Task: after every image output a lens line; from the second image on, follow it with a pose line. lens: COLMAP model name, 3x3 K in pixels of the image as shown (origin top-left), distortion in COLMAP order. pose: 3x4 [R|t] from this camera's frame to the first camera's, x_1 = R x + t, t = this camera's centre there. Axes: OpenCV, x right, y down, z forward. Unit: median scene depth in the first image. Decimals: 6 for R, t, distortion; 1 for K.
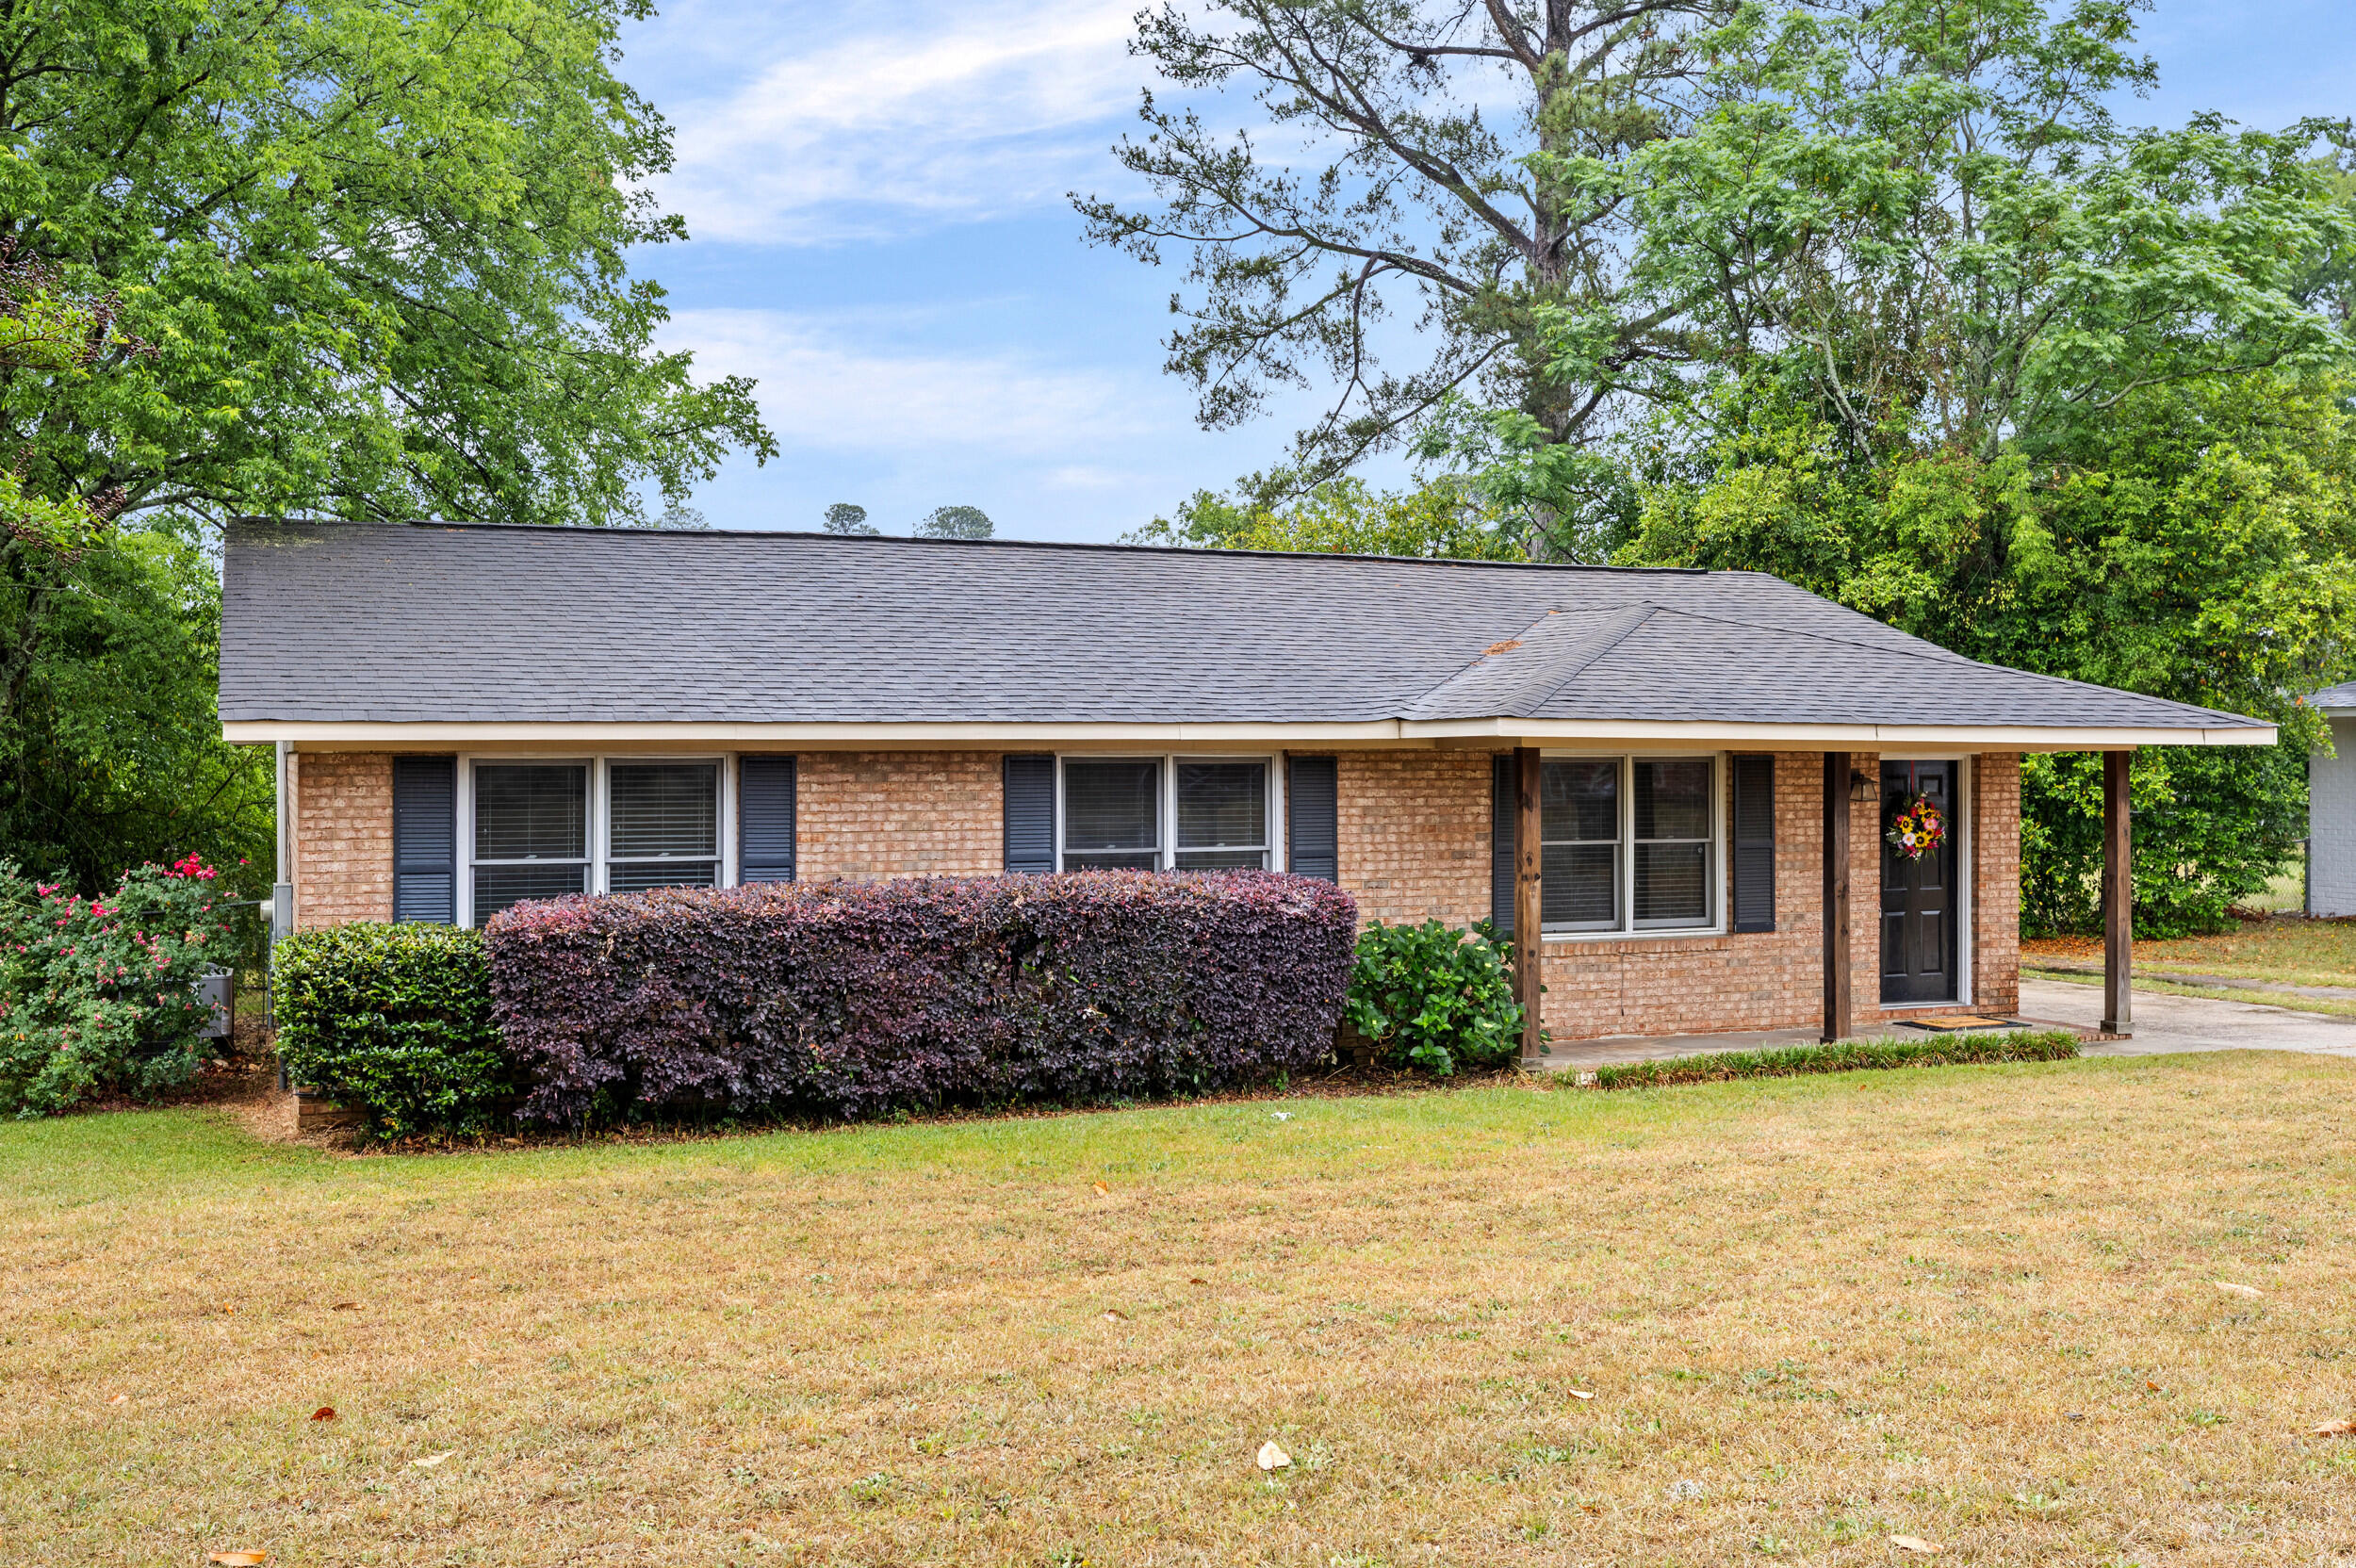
lens RADIAL K [[2293.3, 0, 1180.6], [0, 2293.3, 764.1], [0, 0, 1]] dist [0.023452, 0.000000]
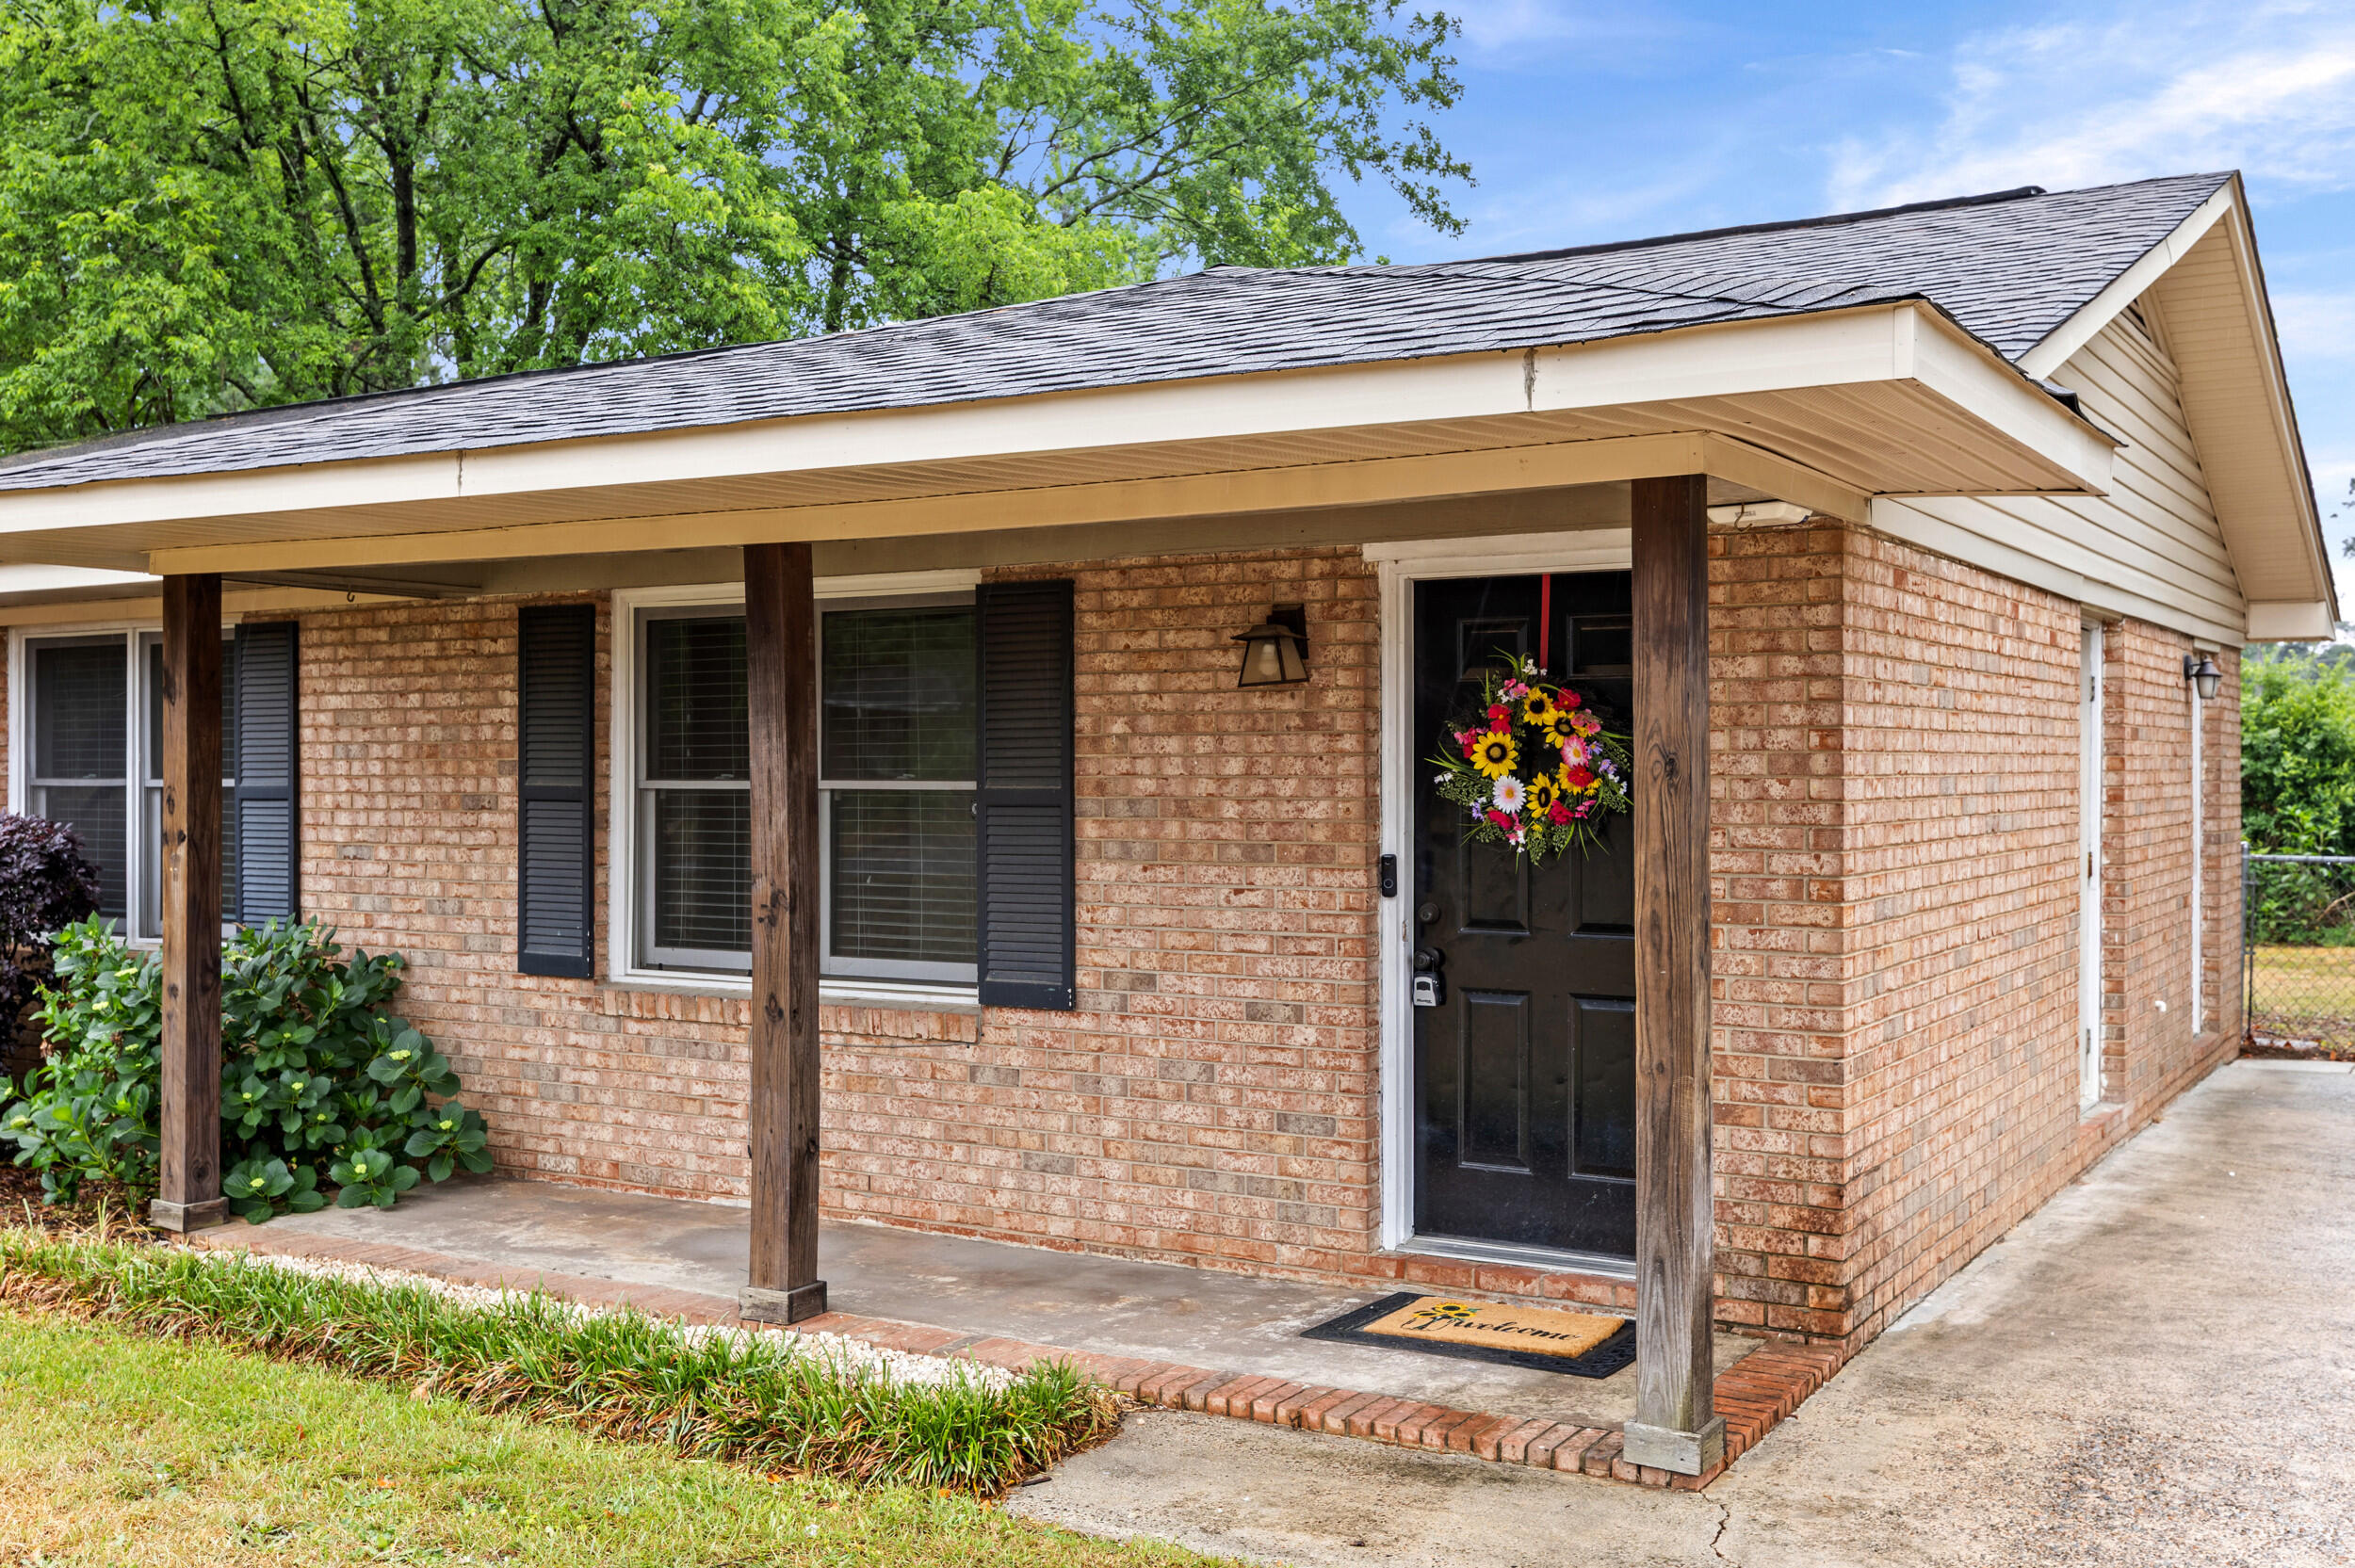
lens RADIAL K [[2292.2, 0, 1175.6], [0, 2292.2, 777.7], [0, 0, 1]] dist [0.023452, 0.000000]
pose [[0.589926, 0.003459, -0.807450, 0.642629], [-0.002424, 0.999994, 0.002513, 0.032738], [0.807453, 0.000475, 0.589931, 0.831833]]
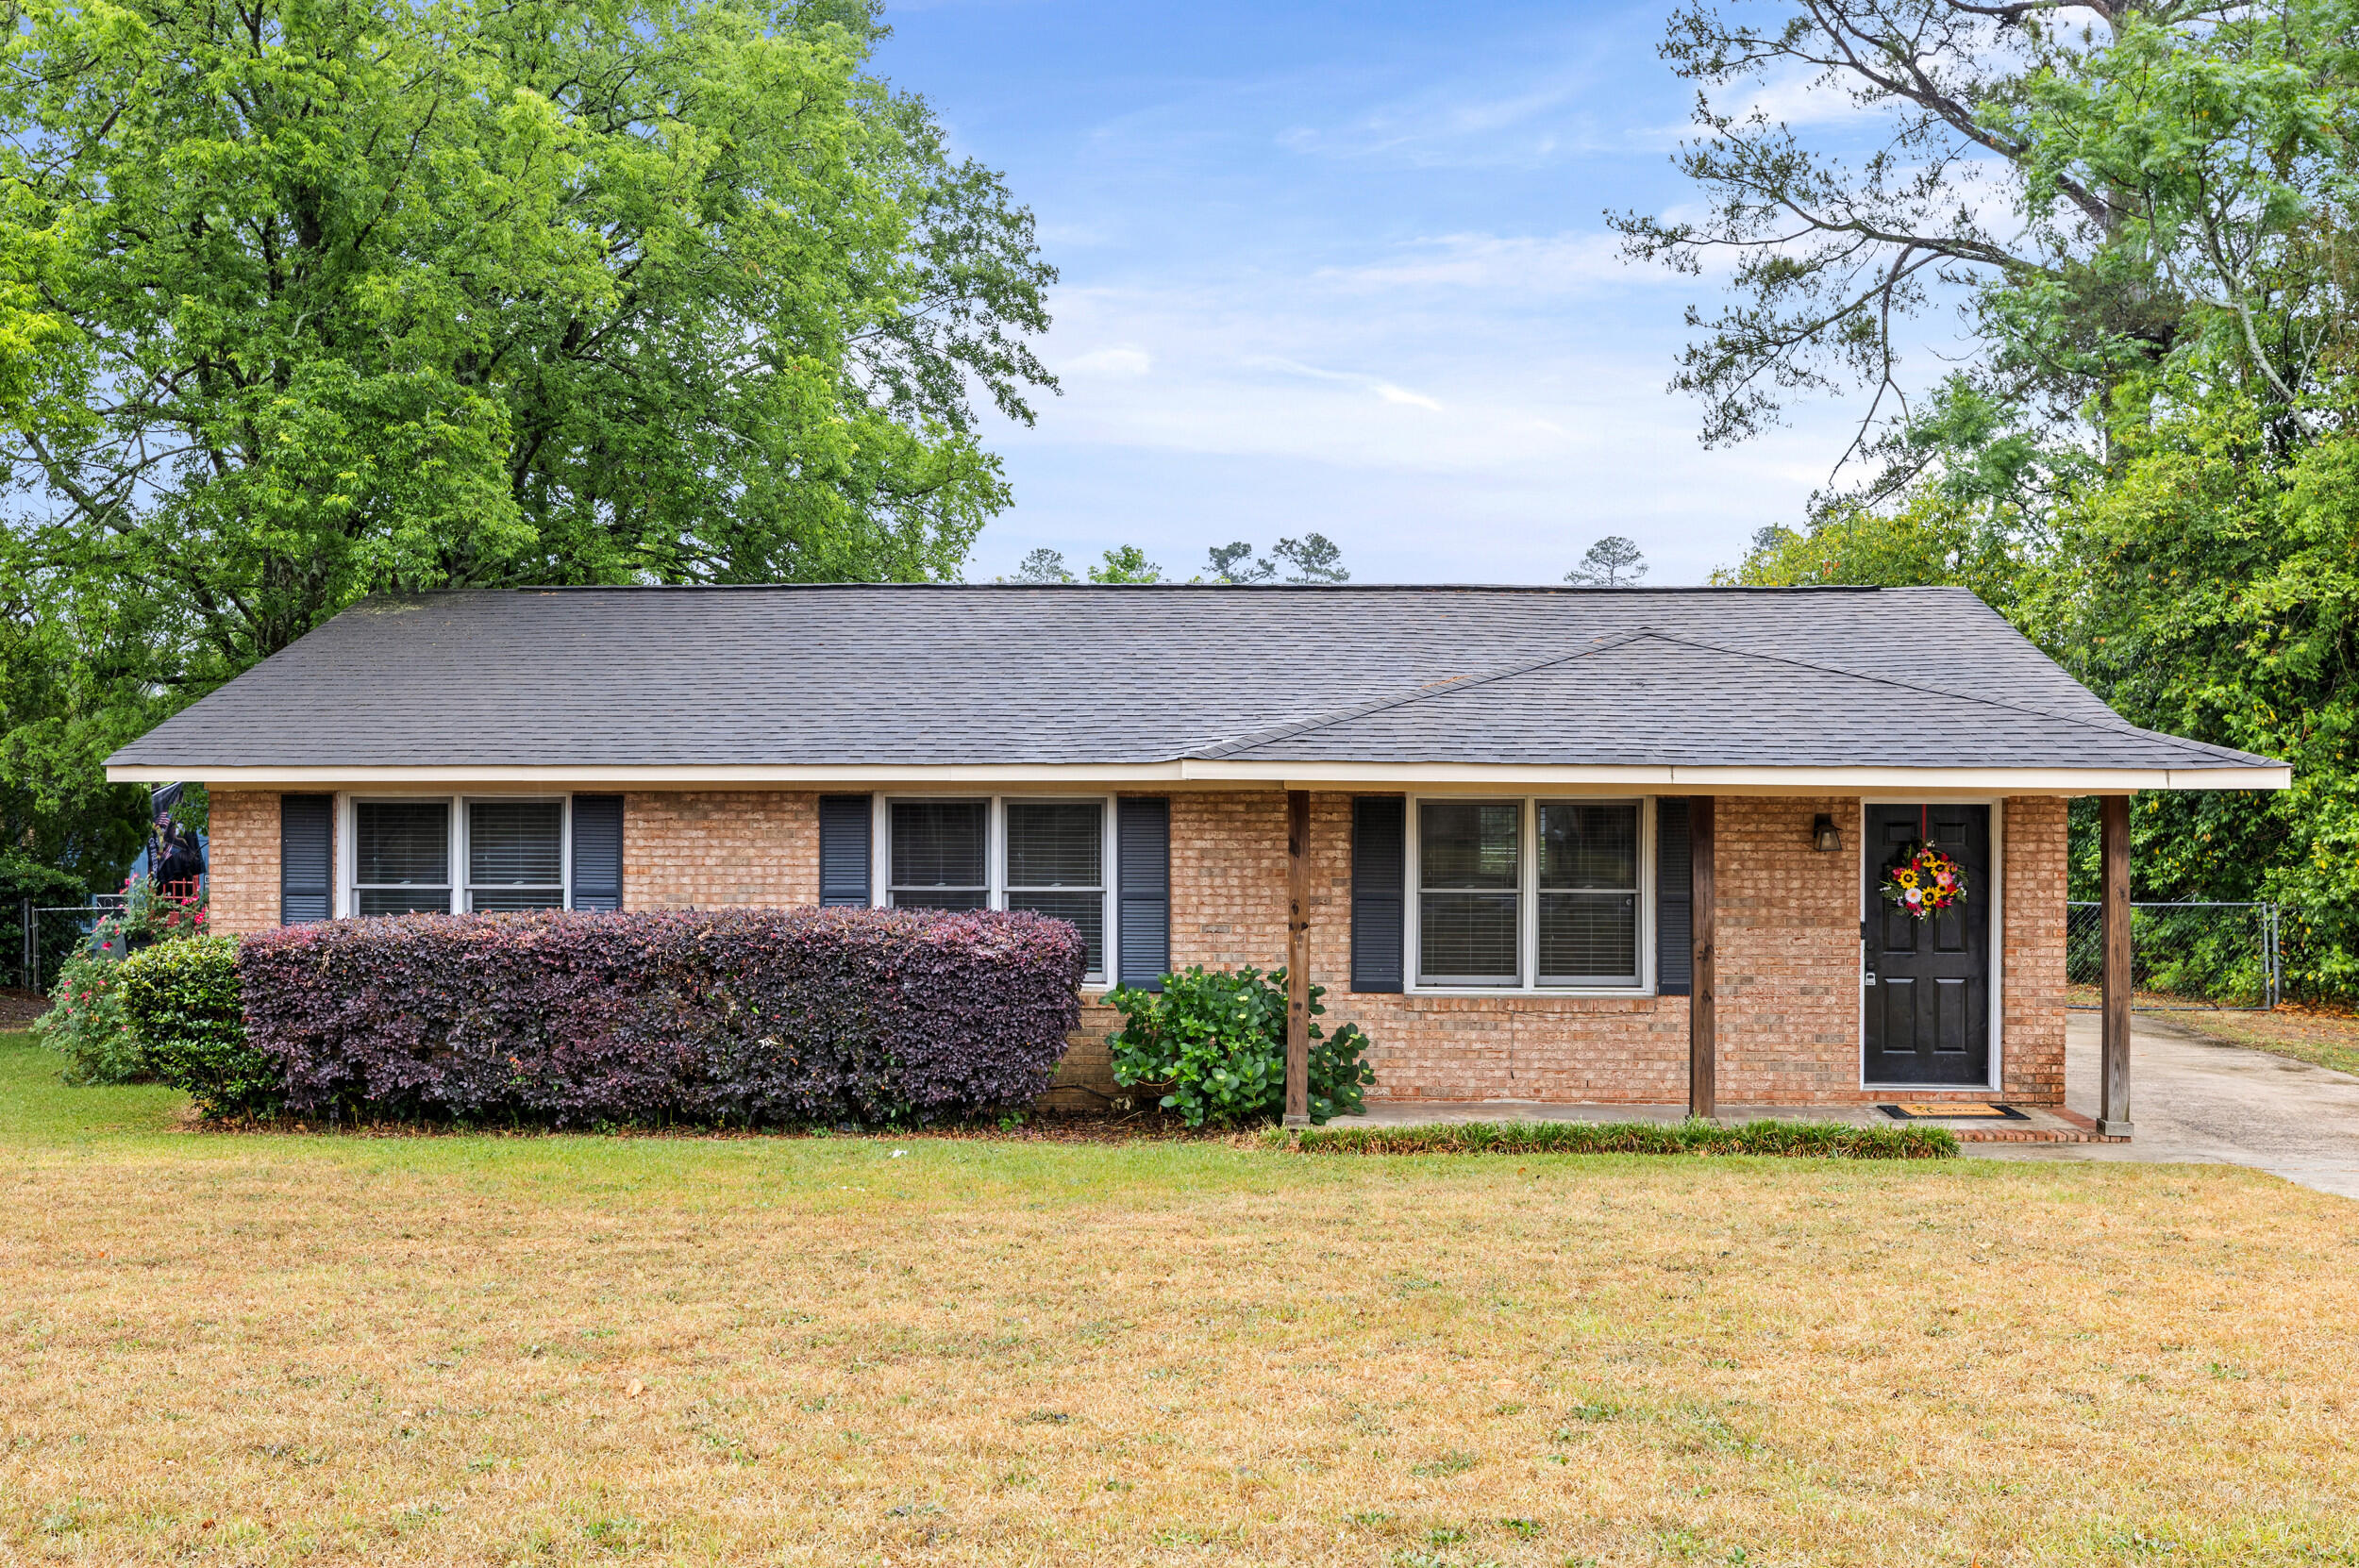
lens RADIAL K [[2296.2, 0, 1184.6], [0, 2296.2, 806.0], [0, 0, 1]] dist [0.023452, 0.000000]
pose [[0.906966, 0.006556, -0.421153, 0.482785], [-0.004559, 0.999973, 0.005748, -0.005327], [0.421180, -0.003293, 0.906971, 0.108727]]
